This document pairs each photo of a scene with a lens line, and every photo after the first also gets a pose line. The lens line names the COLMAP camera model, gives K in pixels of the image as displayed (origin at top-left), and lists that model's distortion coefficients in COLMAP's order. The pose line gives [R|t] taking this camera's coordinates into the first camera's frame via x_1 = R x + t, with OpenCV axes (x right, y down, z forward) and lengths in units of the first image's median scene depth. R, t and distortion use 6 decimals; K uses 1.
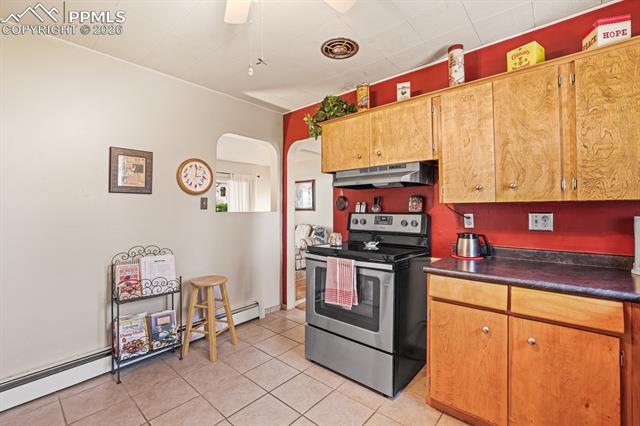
lens RADIAL K [[277.4, 0, 325.9], [0, 277.4, 209.5], [0, 0, 1]] dist [-0.017221, 0.000112]
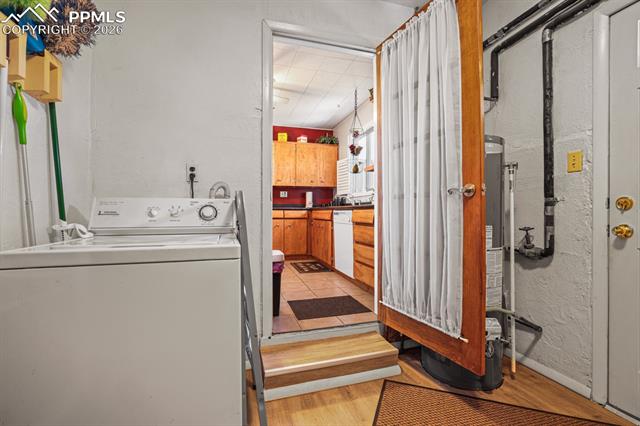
lens RADIAL K [[277.6, 0, 320.0], [0, 277.6, 213.0], [0, 0, 1]] dist [-0.019664, 0.000133]
pose [[0.545898, -0.000086, 0.837852, -1.328789], [-0.000401, 1.000000, 0.000363, 0.222433], [-0.837851, -0.000534, 0.545898, -0.827191]]
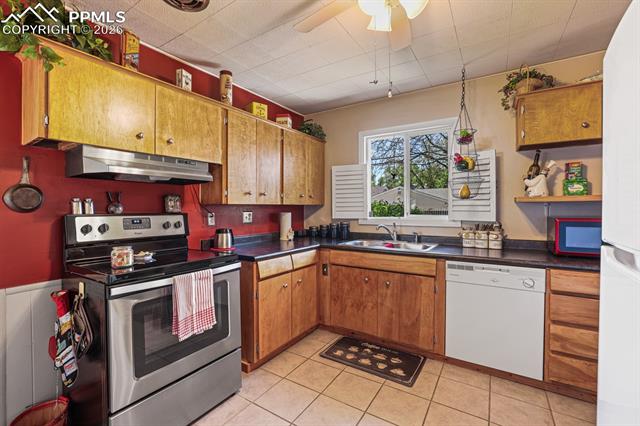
lens RADIAL K [[289.1, 0, 321.9], [0, 289.1, 206.8], [0, 0, 1]] dist [-0.003366, -0.000041]
pose [[-0.138588, 0.005166, 0.990337, -0.807533], [0.001273, 0.999987, -0.005038, -0.004455], [-0.990349, 0.000563, -0.138592, 0.759436]]
